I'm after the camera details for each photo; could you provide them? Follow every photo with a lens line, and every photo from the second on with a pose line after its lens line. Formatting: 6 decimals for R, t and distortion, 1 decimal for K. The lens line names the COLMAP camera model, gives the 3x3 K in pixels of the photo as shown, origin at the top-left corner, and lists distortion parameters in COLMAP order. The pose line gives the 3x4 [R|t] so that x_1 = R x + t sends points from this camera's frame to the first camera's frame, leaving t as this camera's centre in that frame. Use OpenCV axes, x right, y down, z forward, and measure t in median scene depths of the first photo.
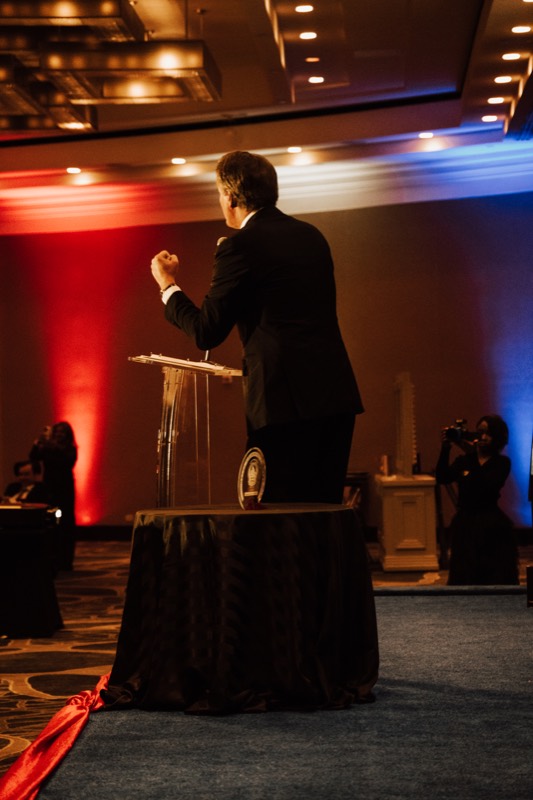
lens RADIAL K [[2397.3, 0, 267.0], [0, 2397.3, 375.5], [0, 0, 1]] dist [0.681596, 1.197856]
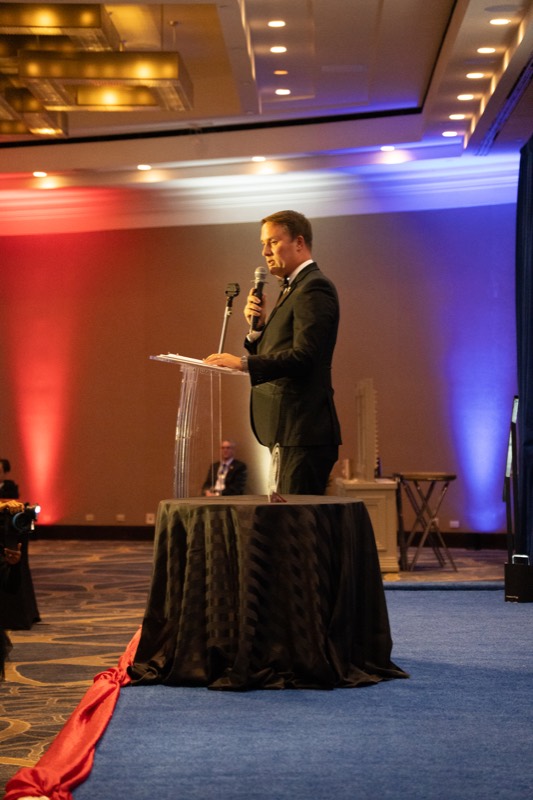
lens RADIAL K [[2398.3, 0, 288.1], [0, 2398.3, 357.8], [0, 0, 1]] dist [0.556238, 1.471893]
pose [[0.999233, 0.018119, 0.034720, -0.018510], [-0.017769, 0.999788, -0.010373, 0.001700], [-0.034900, 0.009749, 0.999343, -0.033971]]
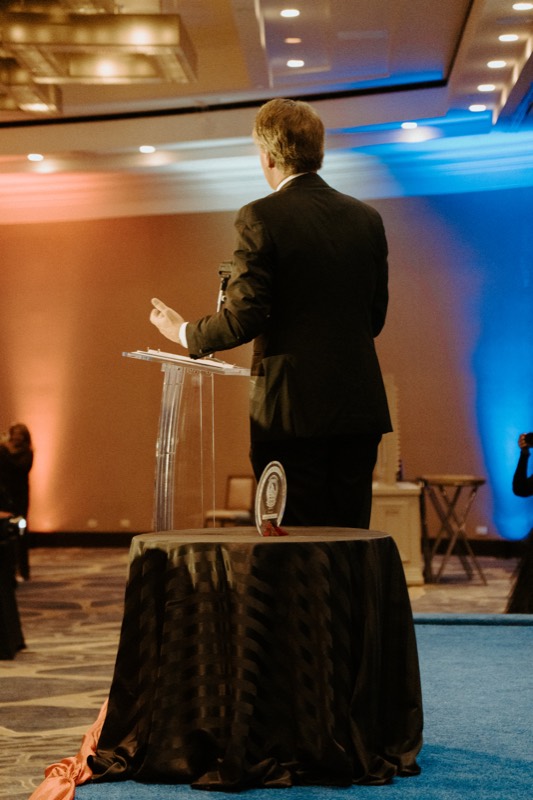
lens RADIAL K [[2383.5, 0, 266.5], [0, 2383.5, 400.0], [0, 0, 1]] dist [1.166057, -1.348973]
pose [[0.999744, 0.012238, 0.019021, -0.012557], [-0.012421, 0.999878, 0.009494, 0.000252], [-0.018903, -0.009728, 0.999774, 0.085377]]
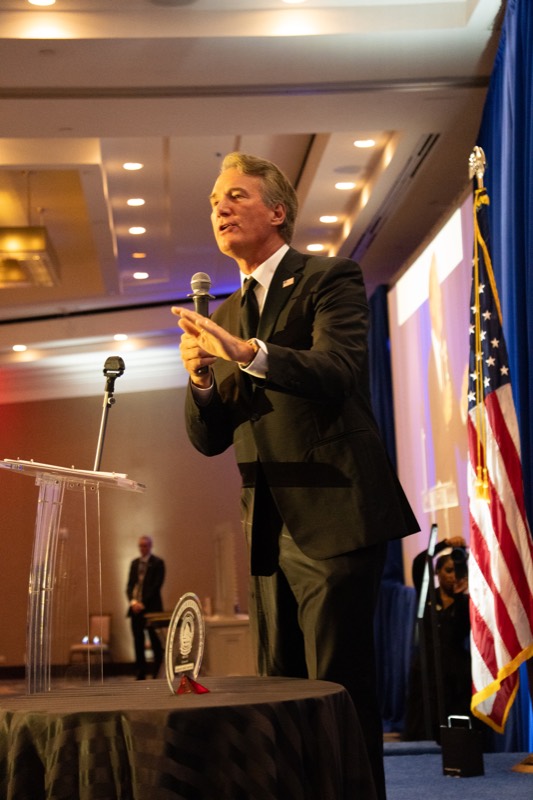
lens RADIAL K [[1728.5, 0, 266.5], [0, 1728.5, 400.0], [0, 0, 1]] dist [0.519516, 0.003520]
pose [[0.994083, -0.004004, 0.108550, -0.018045], [0.012584, 0.996837, -0.078472, 0.008042], [-0.107893, 0.079374, 0.990989, 0.279319]]
